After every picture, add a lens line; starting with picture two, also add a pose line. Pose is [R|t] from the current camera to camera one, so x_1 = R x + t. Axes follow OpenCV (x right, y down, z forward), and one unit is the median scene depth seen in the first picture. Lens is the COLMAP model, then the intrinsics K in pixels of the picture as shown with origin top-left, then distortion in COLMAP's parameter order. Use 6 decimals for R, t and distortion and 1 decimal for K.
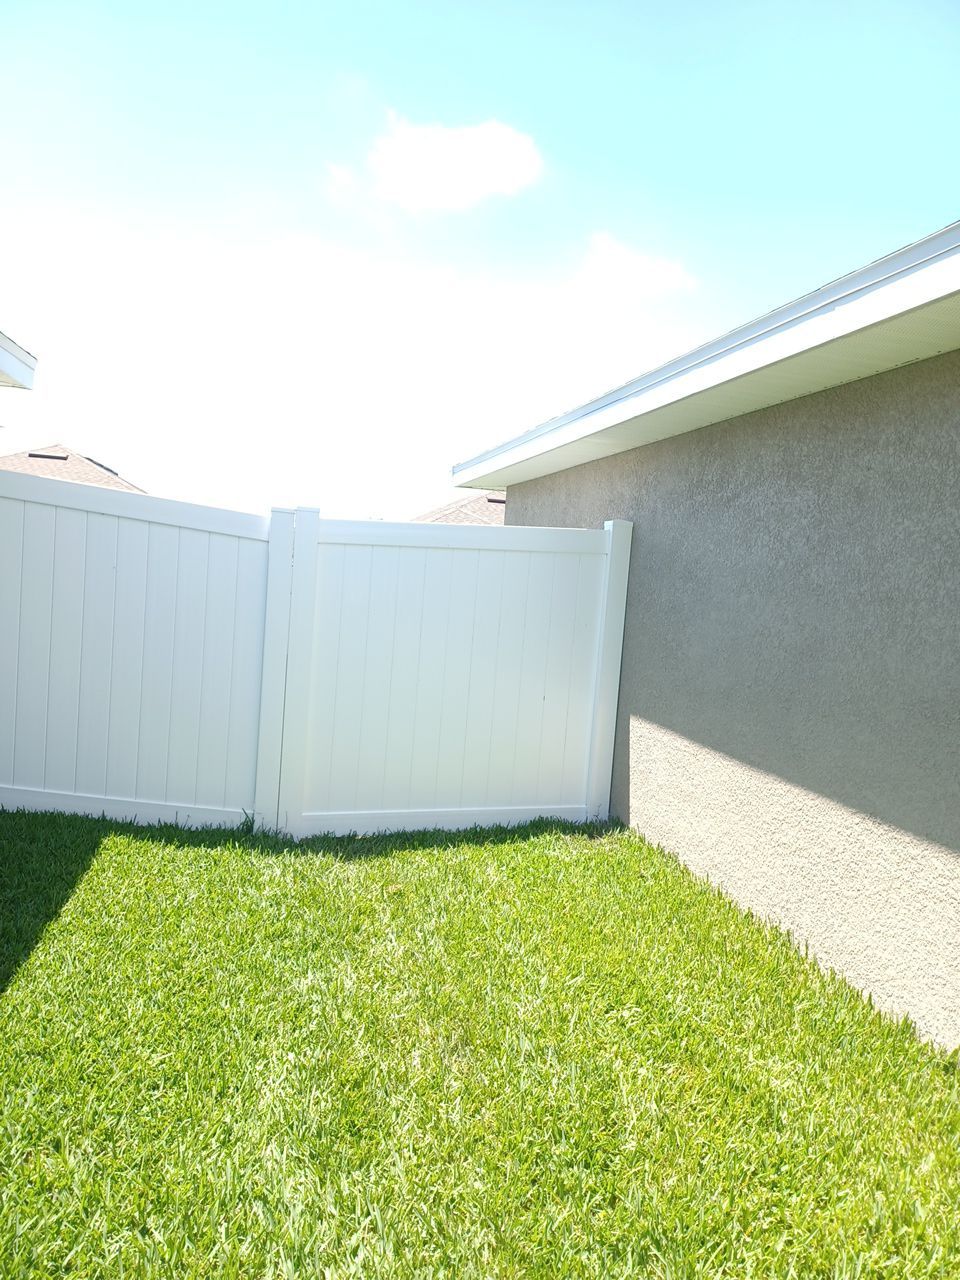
lens RADIAL K [[919.8, 0, 482.7], [0, 919.8, 638.1], [0, 0, 1]] dist [0.060187, -0.013937]
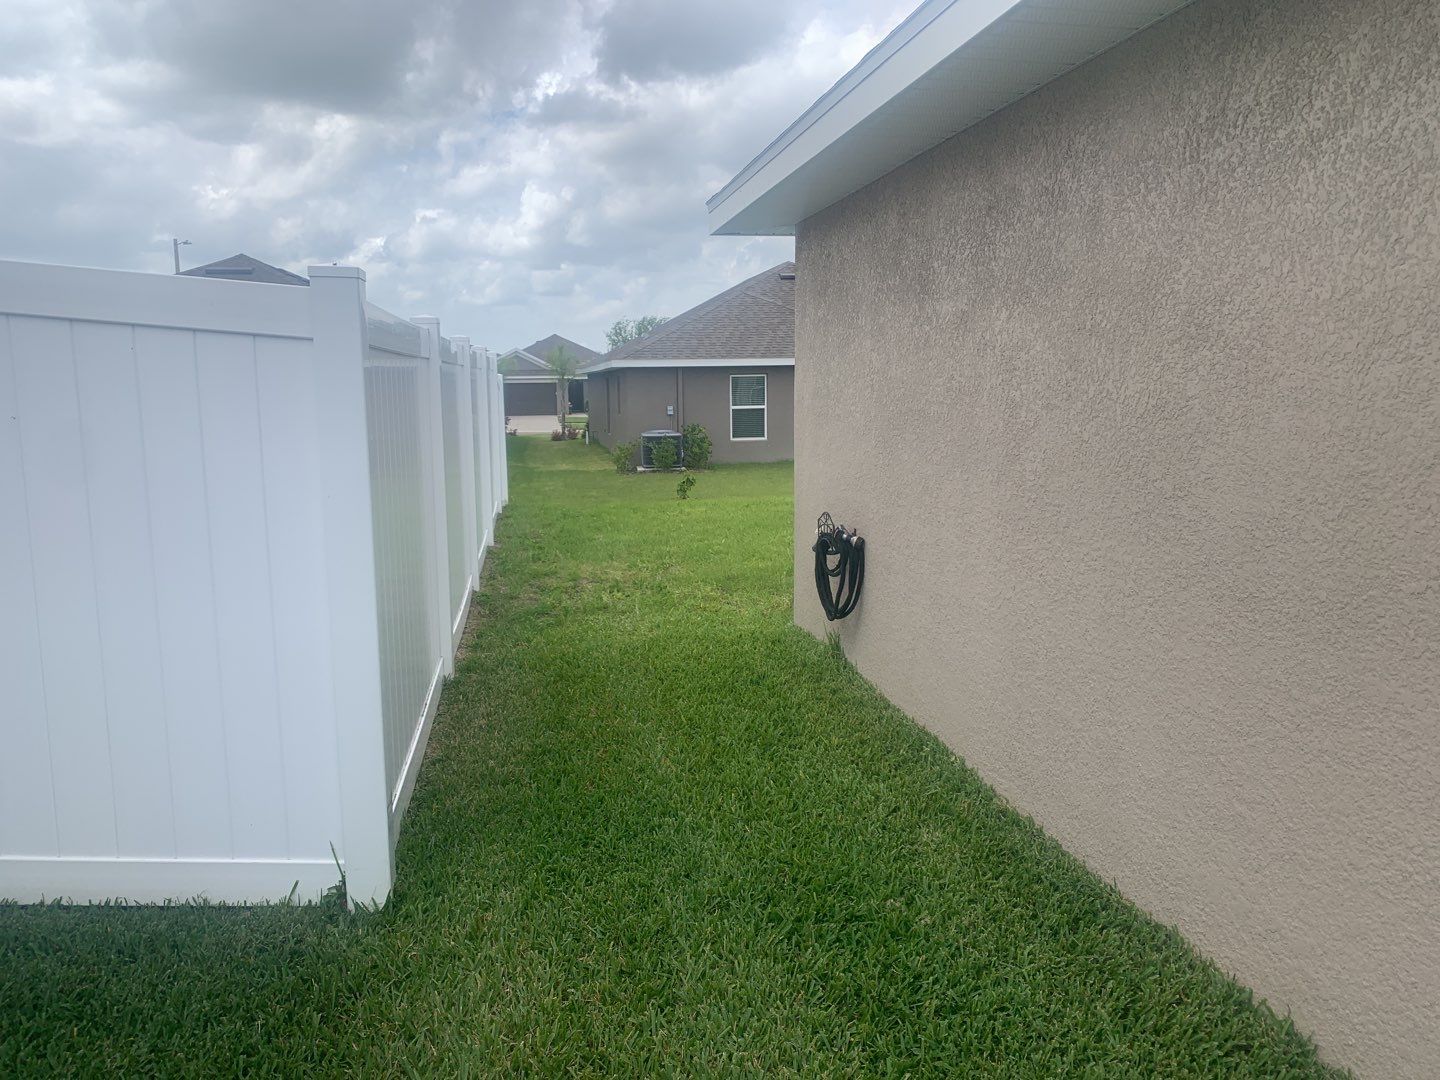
lens RADIAL K [[1132.4, 0, 721.2], [0, 1132.4, 538.0], [0, 0, 1]] dist [-0.000497, -0.009922]
pose [[0.995768, -0.072345, -0.056685, 0.021945], [0.076166, 0.994745, 0.068422, -0.033481], [0.051438, -0.072450, 0.996045, 0.596565]]
